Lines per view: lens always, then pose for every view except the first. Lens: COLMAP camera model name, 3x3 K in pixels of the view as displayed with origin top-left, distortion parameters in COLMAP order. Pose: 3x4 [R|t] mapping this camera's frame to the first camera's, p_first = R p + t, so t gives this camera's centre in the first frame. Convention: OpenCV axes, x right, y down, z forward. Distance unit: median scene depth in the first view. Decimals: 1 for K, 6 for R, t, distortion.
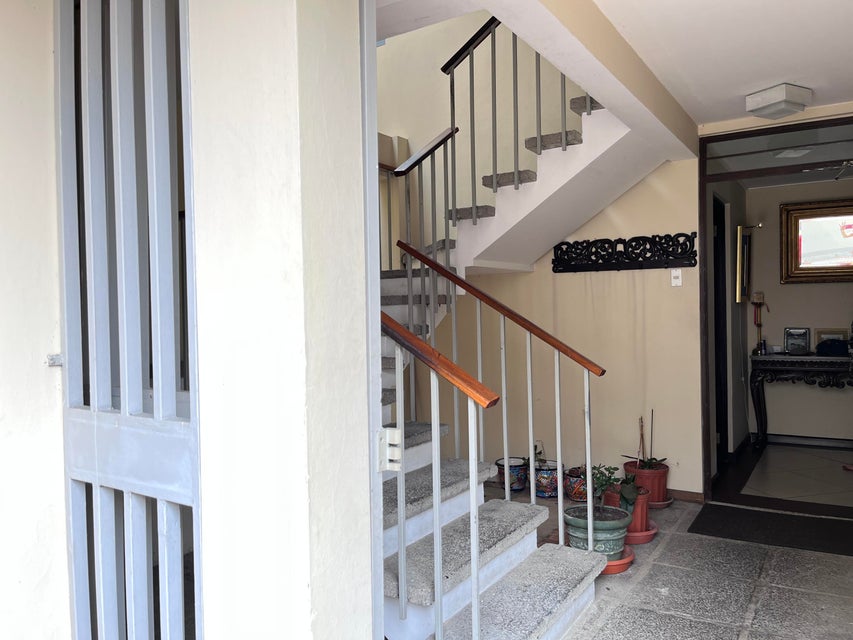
lens RADIAL K [[647.7, 0, 428.2], [0, 647.7, 320.2], [0, 0, 1]] dist [-0.006746, 0.002796]
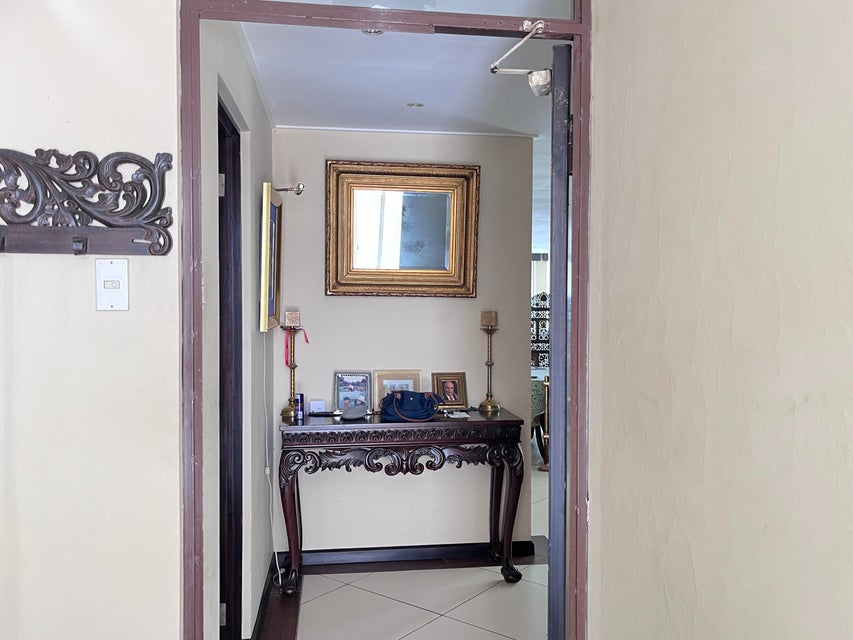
lens RADIAL K [[717.0, 0, 428.1], [0, 717.0, 319.3], [0, 0, 1]] dist [0.024161, -0.000738]
pose [[0.762180, 0.007281, 0.647324, 0.203148], [-0.010738, 0.999941, 0.001395, -0.038142], [-0.647276, -0.008014, 0.762213, 0.463803]]
